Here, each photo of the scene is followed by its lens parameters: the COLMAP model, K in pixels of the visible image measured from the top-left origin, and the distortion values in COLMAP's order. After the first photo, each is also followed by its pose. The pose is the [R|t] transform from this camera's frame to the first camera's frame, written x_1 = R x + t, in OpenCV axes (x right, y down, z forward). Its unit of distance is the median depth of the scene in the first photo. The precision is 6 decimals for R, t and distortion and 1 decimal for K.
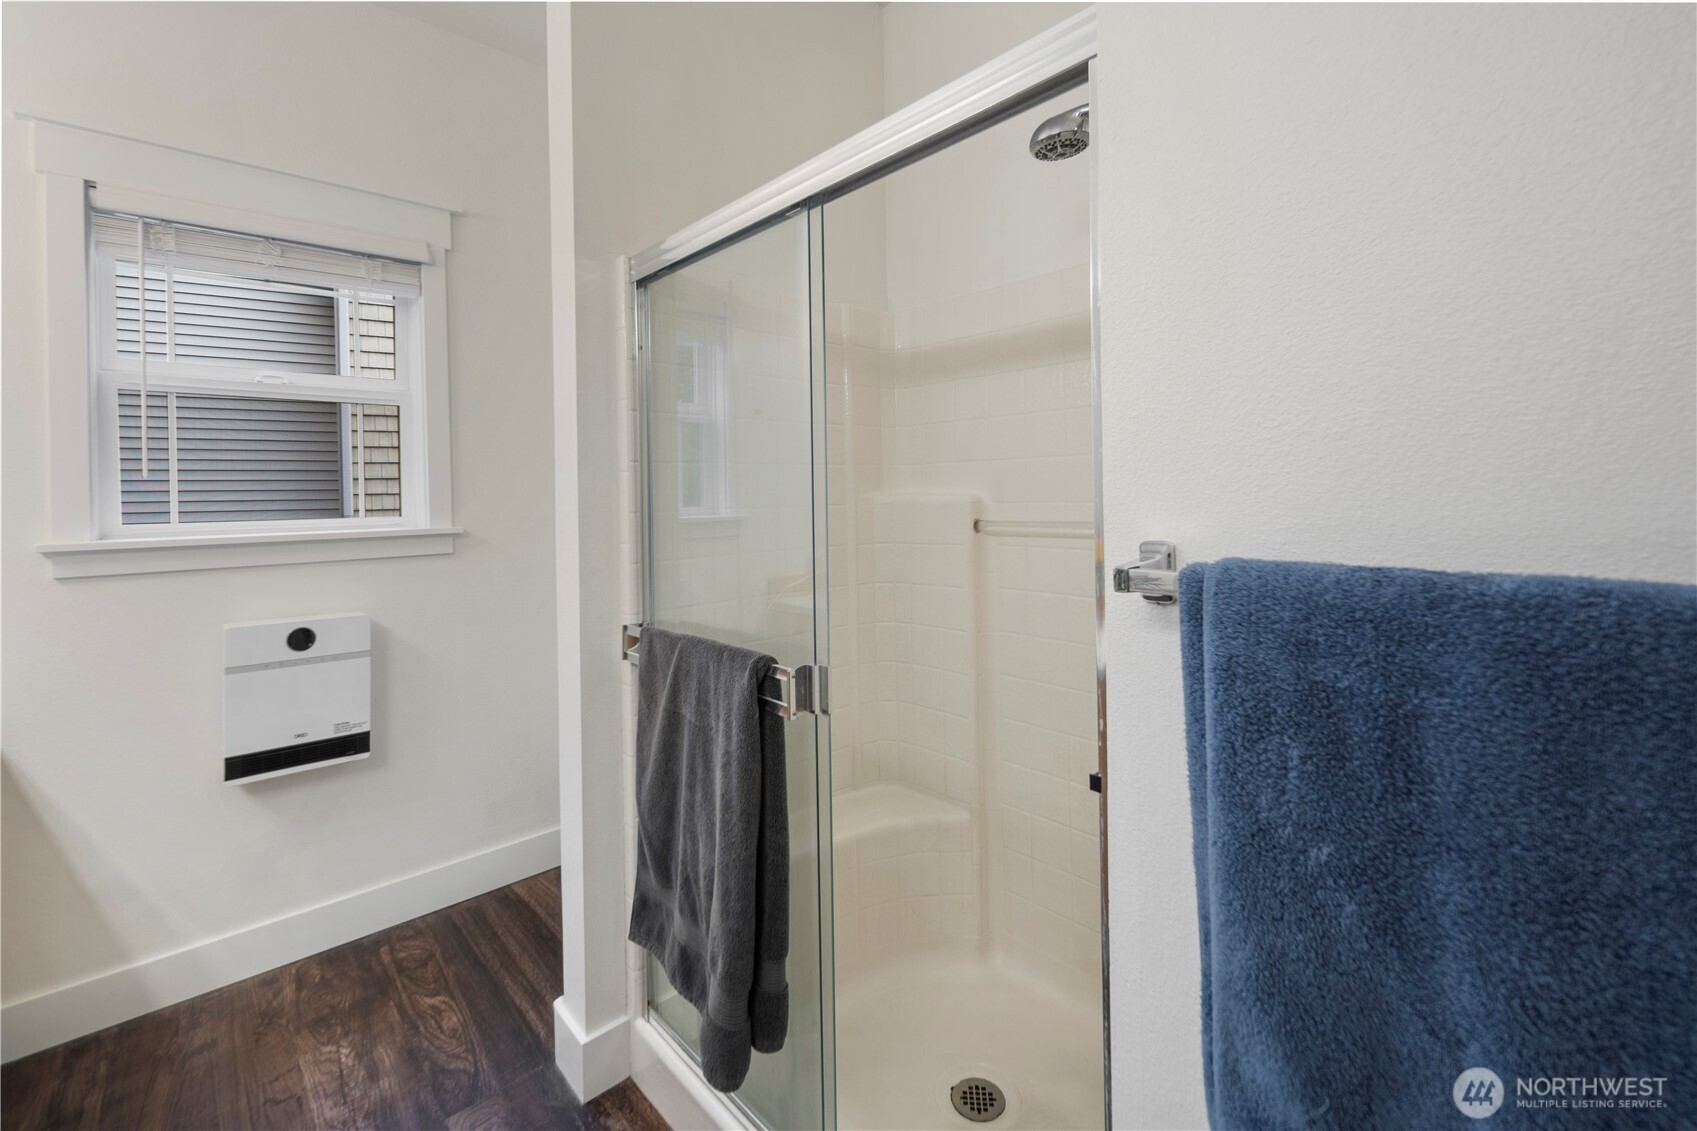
lens RADIAL K [[740.8, 0, 852.3], [0, 740.8, 492.0], [0, 0, 1]] dist [-0.002979, -0.000501]
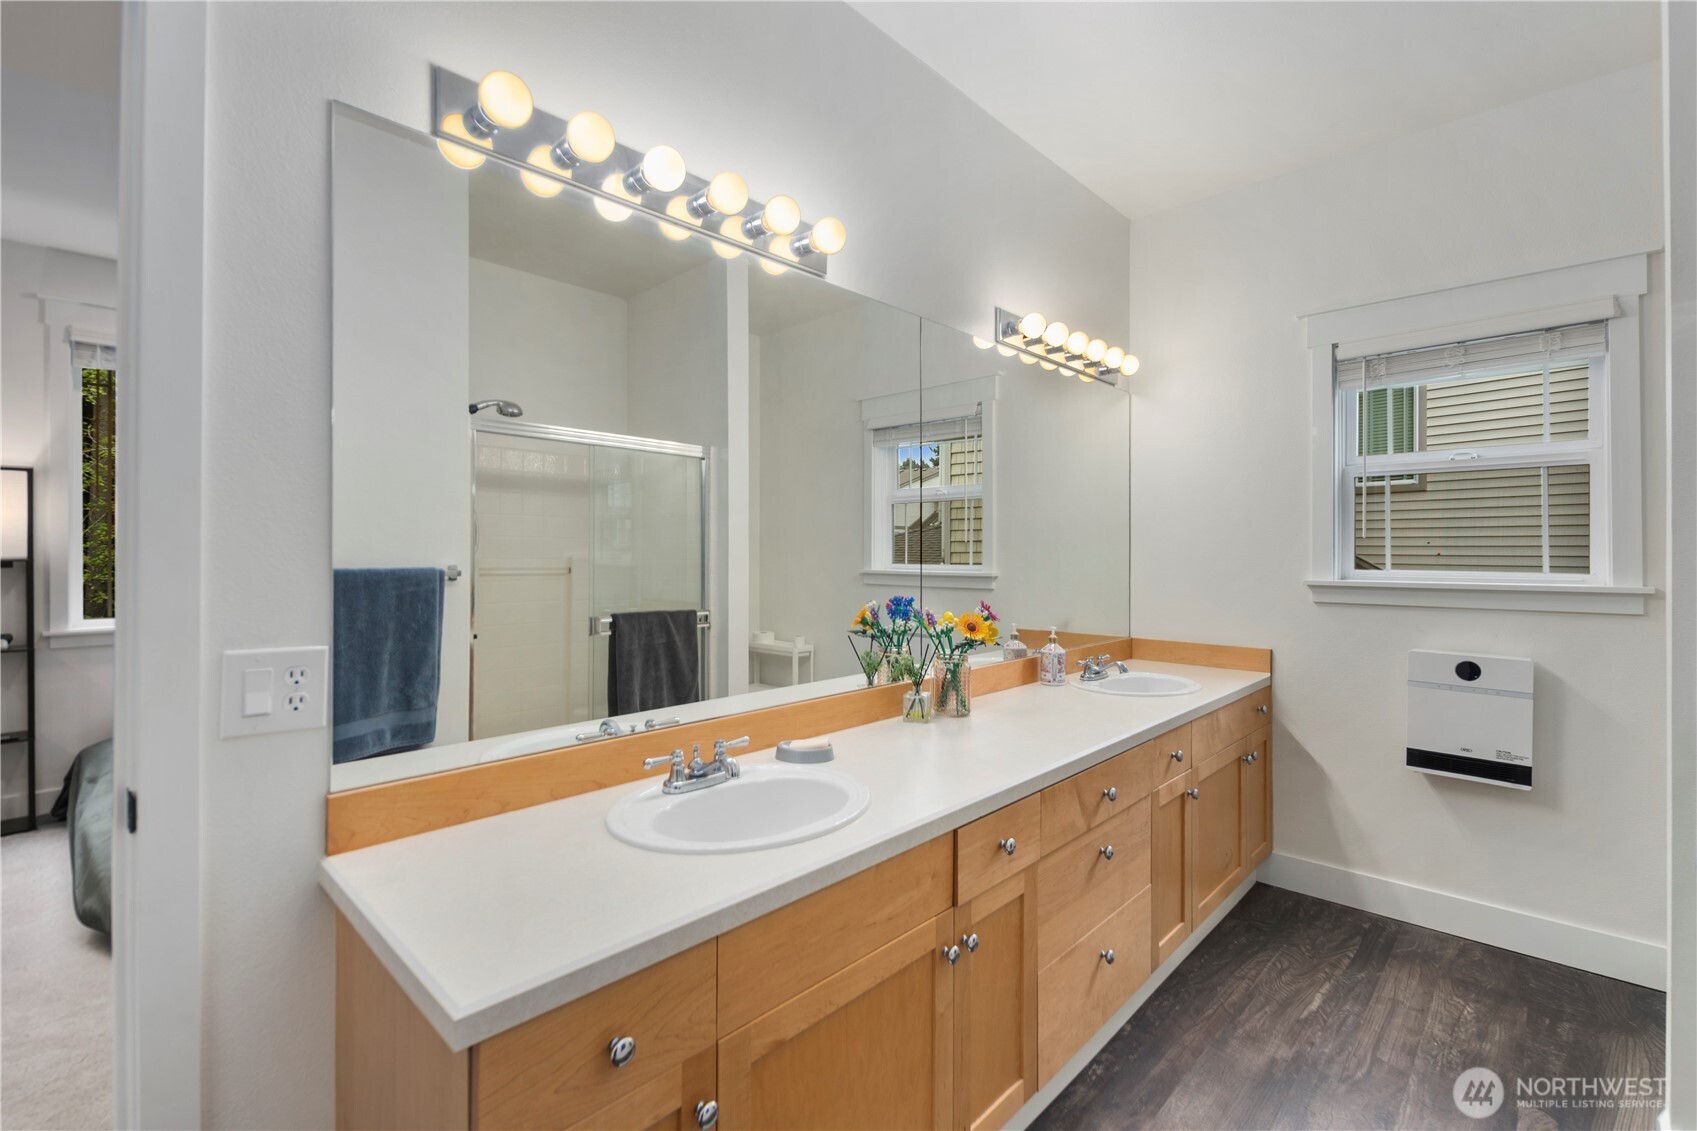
lens RADIAL K [[749.1, 0, 853.1], [0, 749.1, 550.2], [0, 0, 1]] dist [-0.001817, -0.000909]
pose [[0.064079, 0.010848, -0.997886, 0.404133], [-0.006738, 0.999923, 0.010437, -0.003525], [0.997922, 0.006055, 0.064147, -0.082498]]
